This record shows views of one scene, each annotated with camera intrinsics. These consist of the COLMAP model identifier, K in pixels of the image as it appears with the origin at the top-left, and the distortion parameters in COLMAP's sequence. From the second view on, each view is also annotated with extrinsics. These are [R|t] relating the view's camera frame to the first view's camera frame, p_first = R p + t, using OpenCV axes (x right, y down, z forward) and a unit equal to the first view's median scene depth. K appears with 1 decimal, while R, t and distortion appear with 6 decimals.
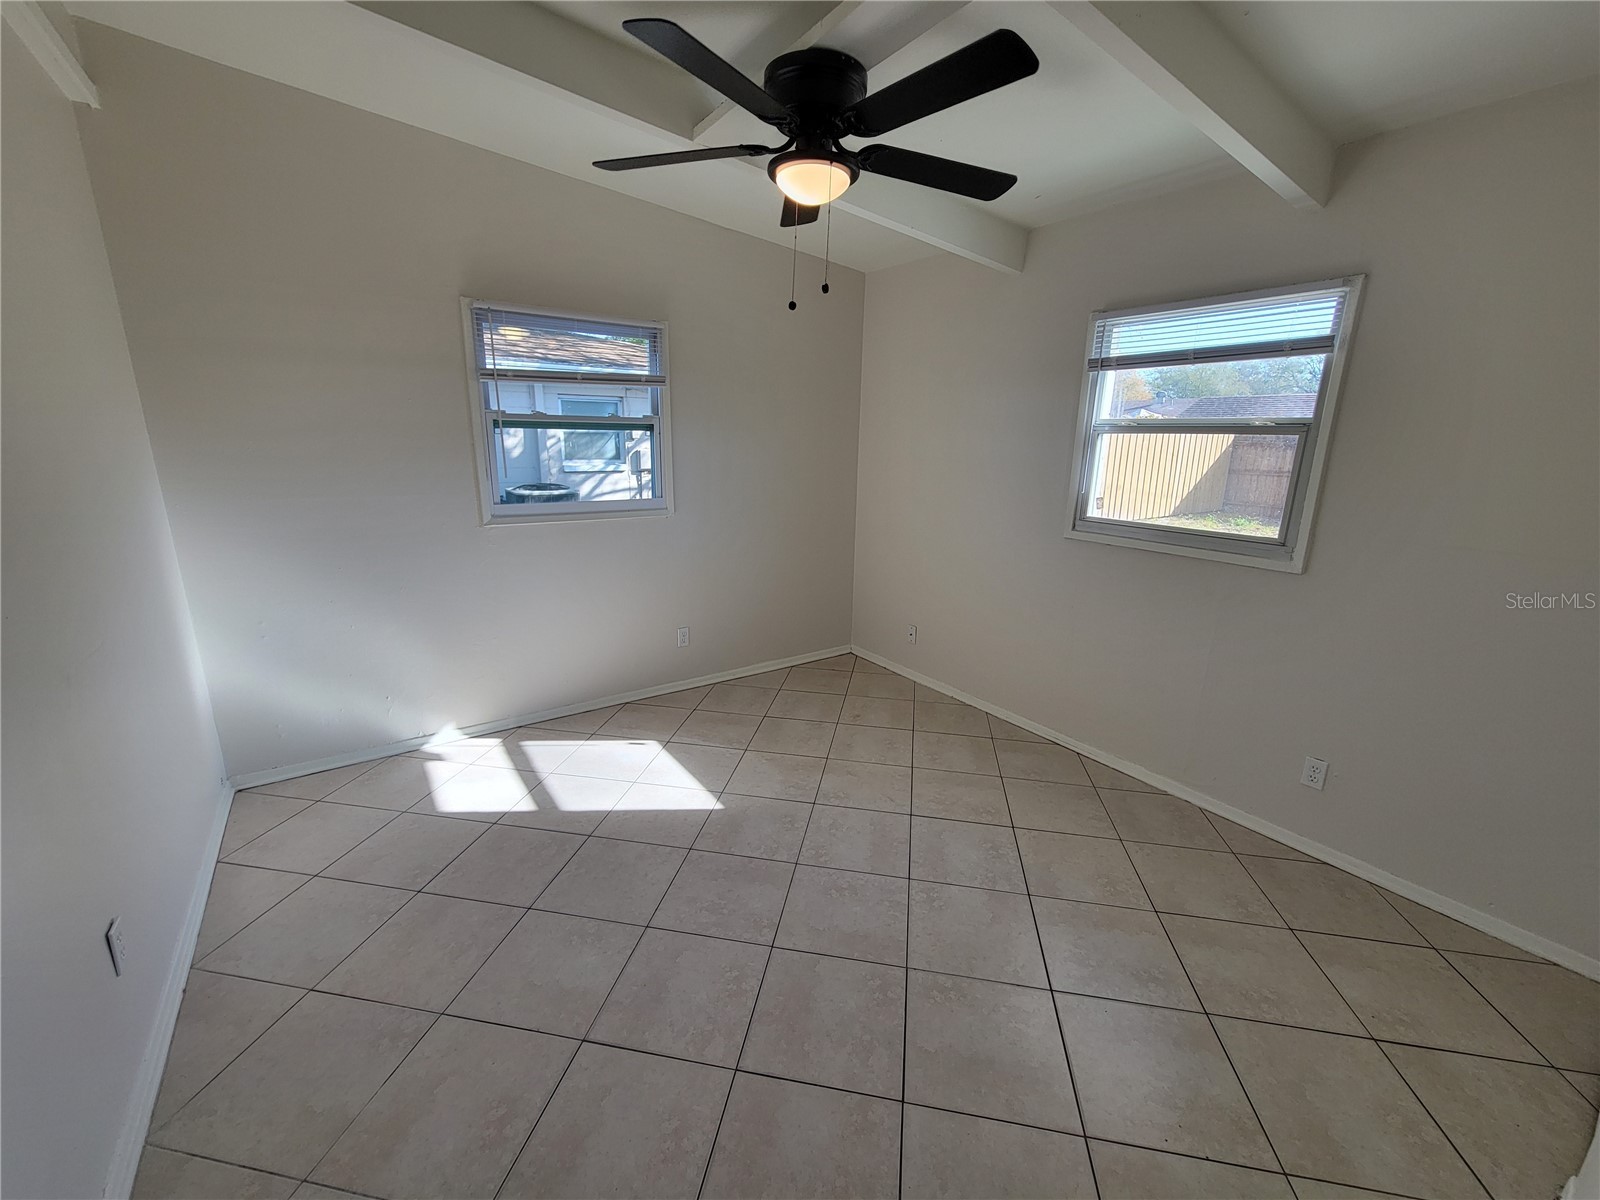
lens RADIAL K [[649.1, 0, 800.0], [0, 649.1, 600.0], [0, 0, 1]] dist [0.000484, 0.000037]
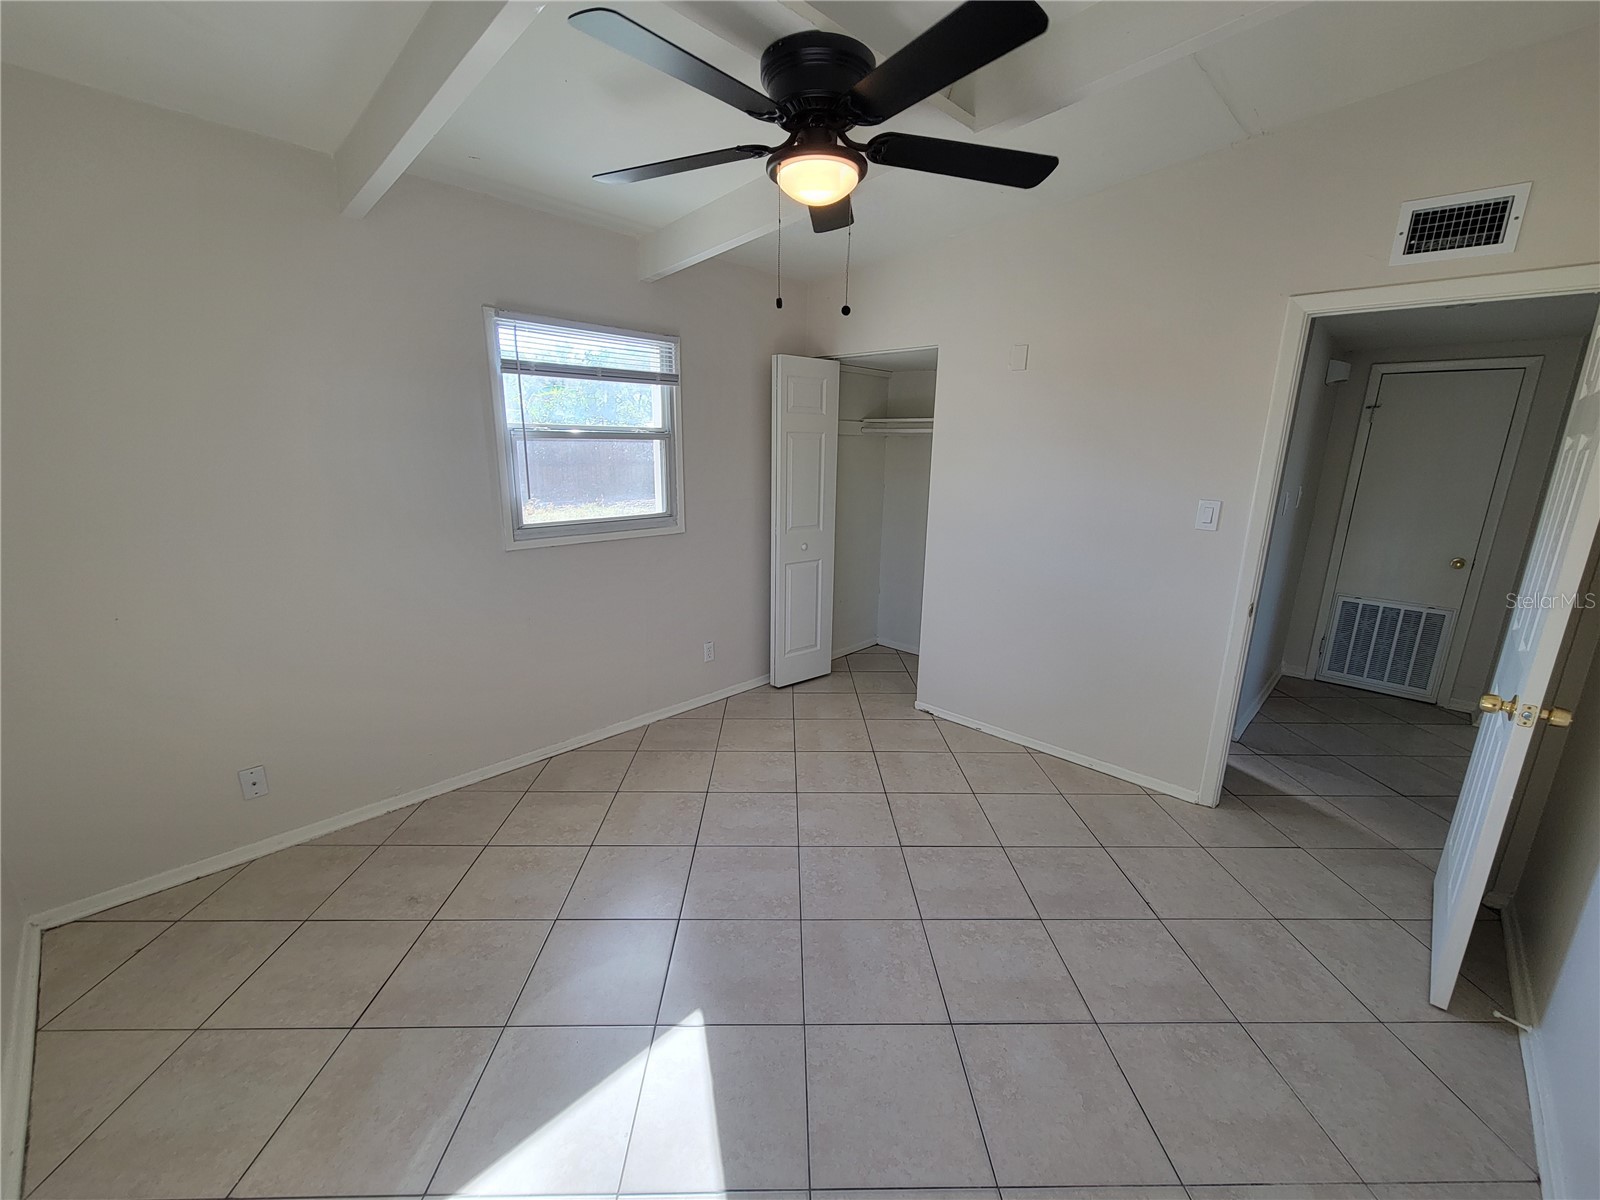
lens RADIAL K [[649.1, 0, 800.0], [0, 649.1, 600.0], [0, 0, 1]] dist [0.000484, 0.000037]
pose [[-0.193827, -0.257099, 0.946748, -0.714015], [0.222682, 0.928329, 0.297687, -0.271448], [-0.955429, 0.268523, -0.122684, 0.933079]]
